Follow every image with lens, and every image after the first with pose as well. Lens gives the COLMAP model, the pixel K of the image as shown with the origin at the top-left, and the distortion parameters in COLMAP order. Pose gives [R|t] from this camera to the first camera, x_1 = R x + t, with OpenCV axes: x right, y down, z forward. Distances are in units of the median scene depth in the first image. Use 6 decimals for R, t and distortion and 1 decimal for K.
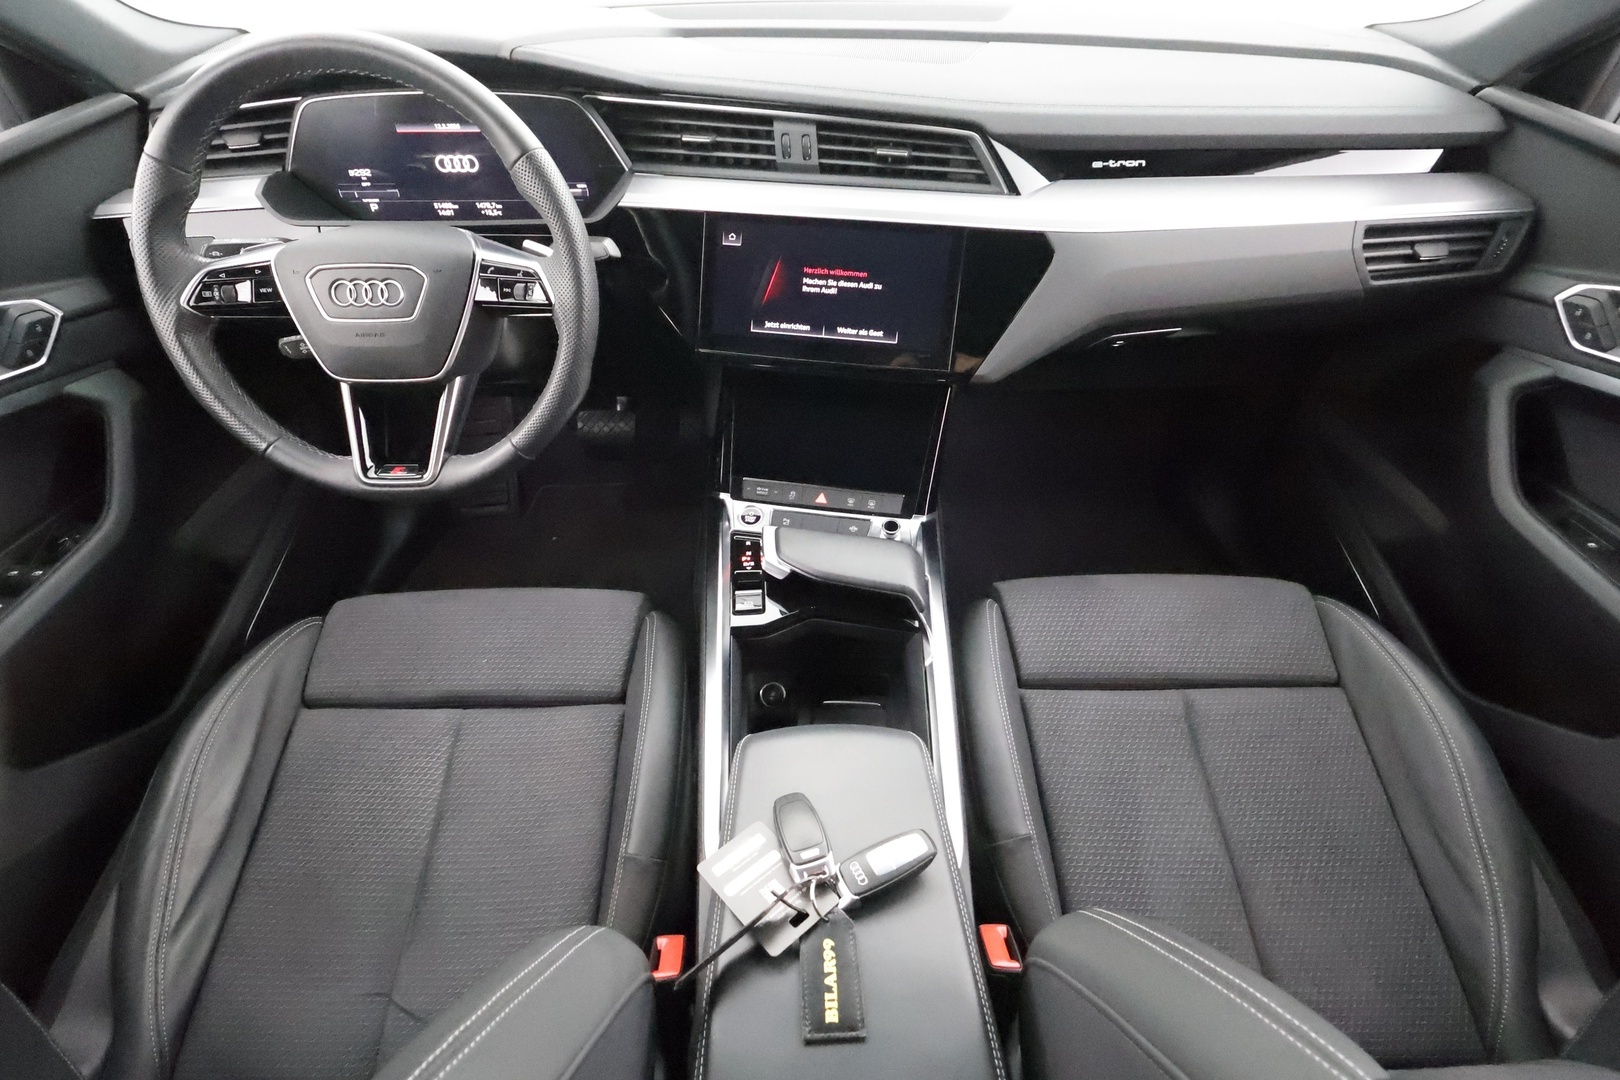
lens RADIAL K [[744.7, 0, 810.0], [0, 744.7, 540.0], [0, 0, 1]] dist [-0.003083, 0.000801]
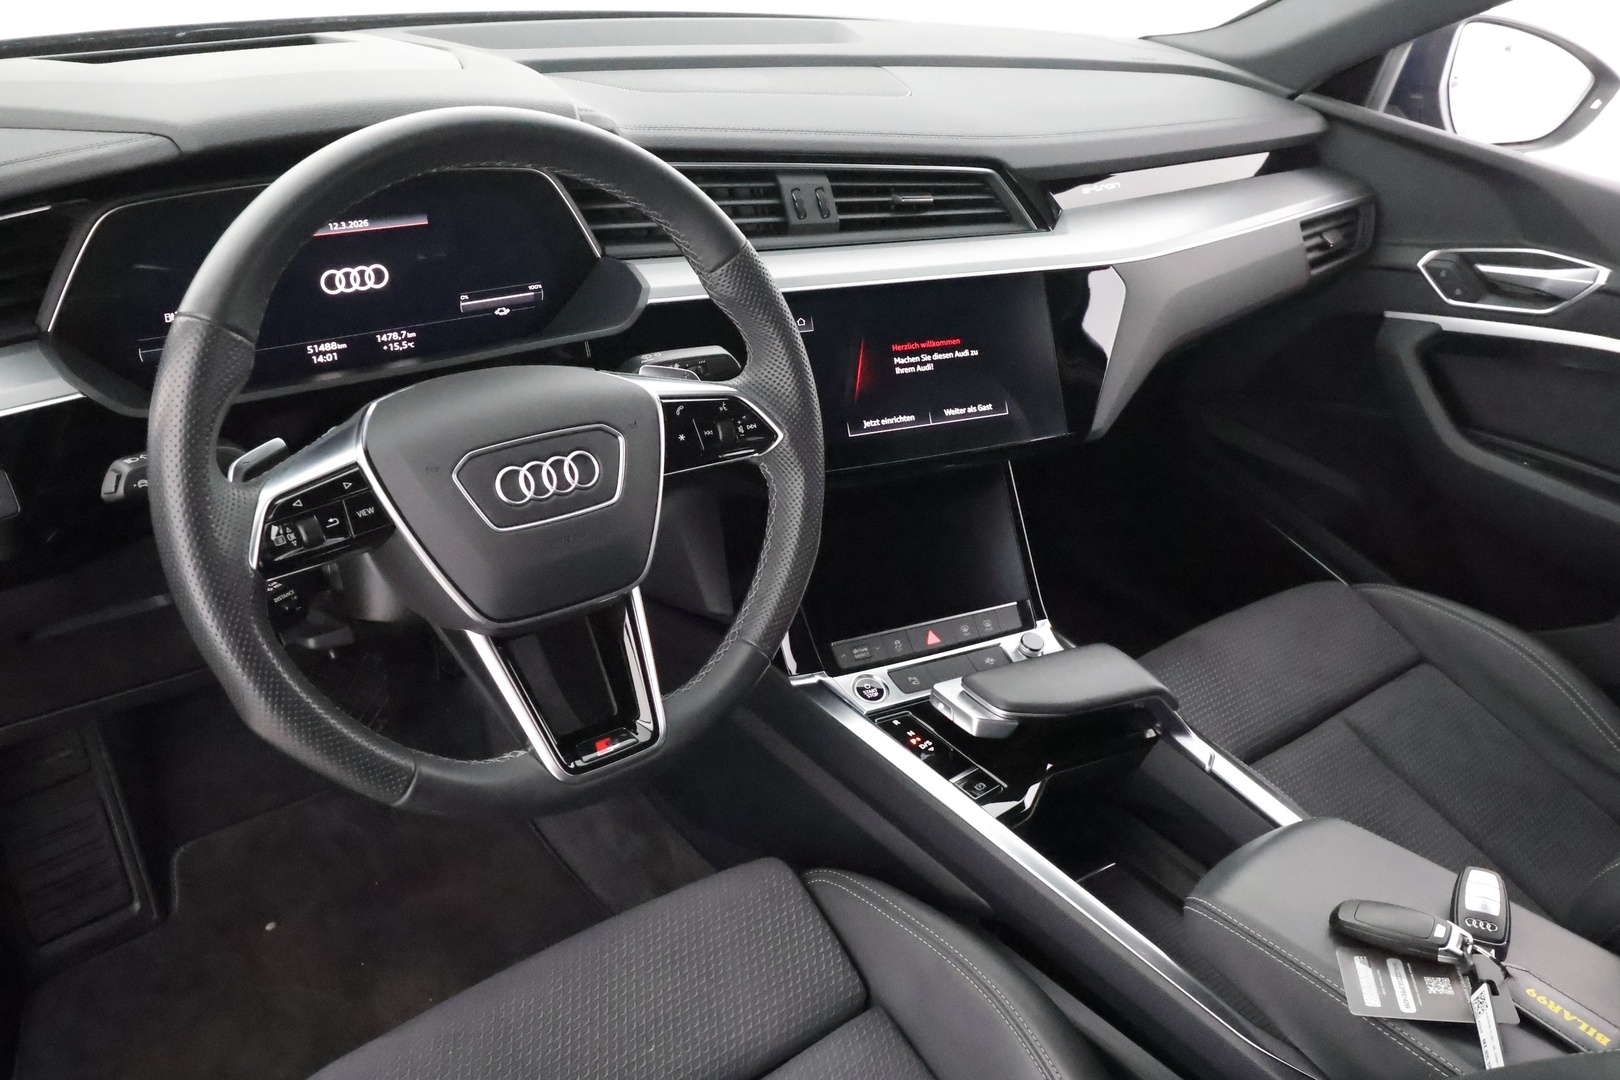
lens RADIAL K [[1263.8, 0, 808.3], [0, 1263.8, 550.5], [0, 0, 1]] dist [0.001657, -0.007829]
pose [[0.792652, -0.245519, 0.558054, -0.848314], [0.342796, 0.936418, -0.074920, -0.095144], [-0.504177, 0.250684, 0.826416, 0.009009]]
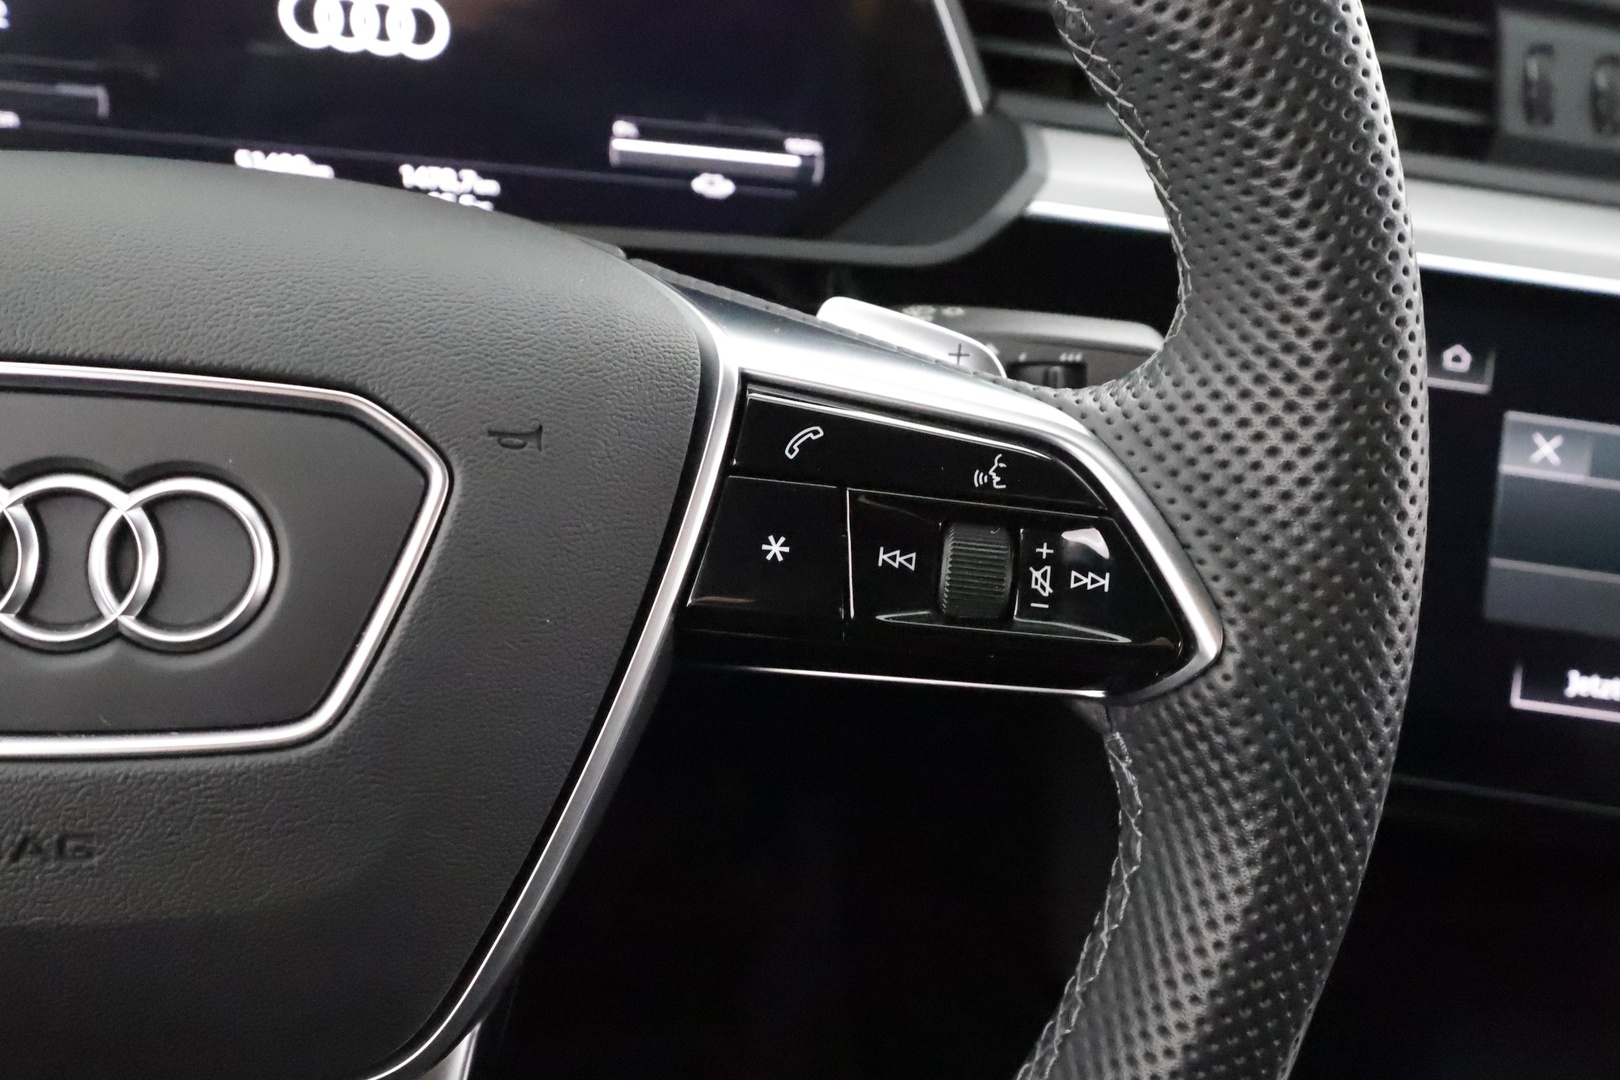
lens RADIAL K [[1263.8, 0, 808.3], [0, 1263.8, 550.5], [0, 0, 1]] dist [0.001657, -0.007829]
pose [[0.987552, 0.051138, 0.148750, -0.391682], [-0.014117, 0.970675, -0.239980, -0.225527], [-0.156660, 0.234893, 0.959314, 0.611447]]
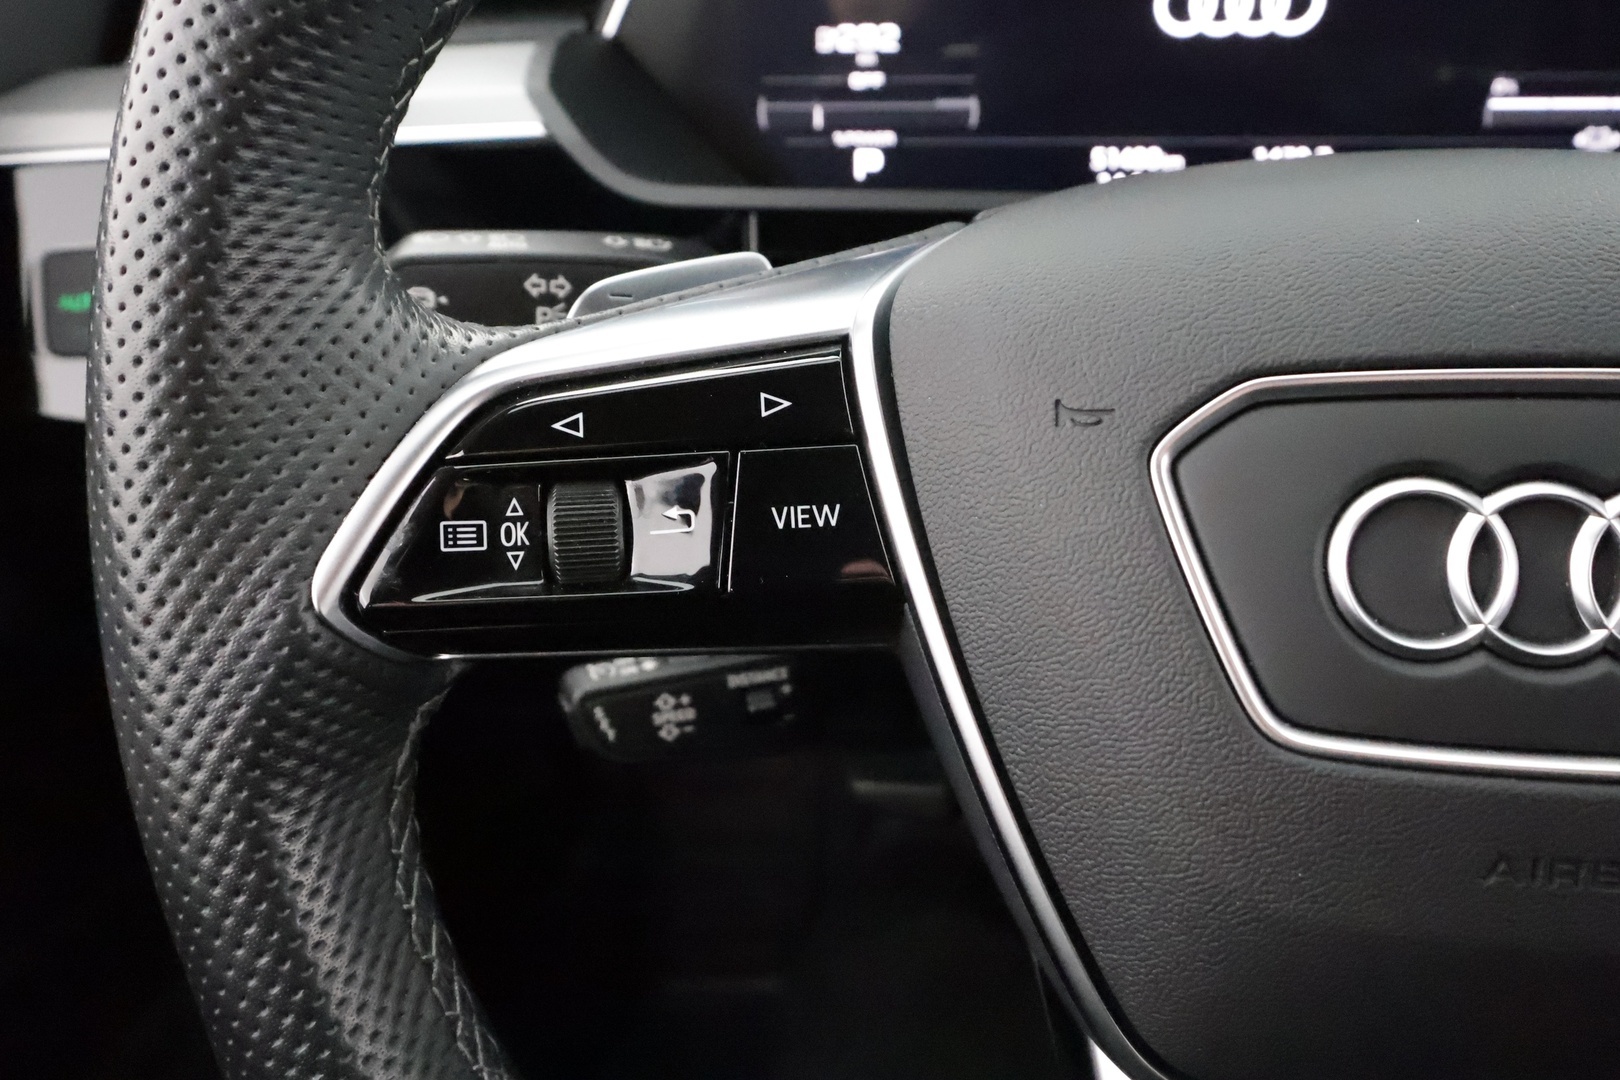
lens RADIAL K [[1307.1, 0, 842.6], [0, 1307.1, 552.2], [0, 0, 1]] dist [-0.020405, -0.004189]
pose [[0.993339, 0.029693, -0.111336, -0.577538], [-0.052575, 0.976582, -0.208622, -0.226031], [0.102534, 0.213086, 0.971638, 0.610662]]
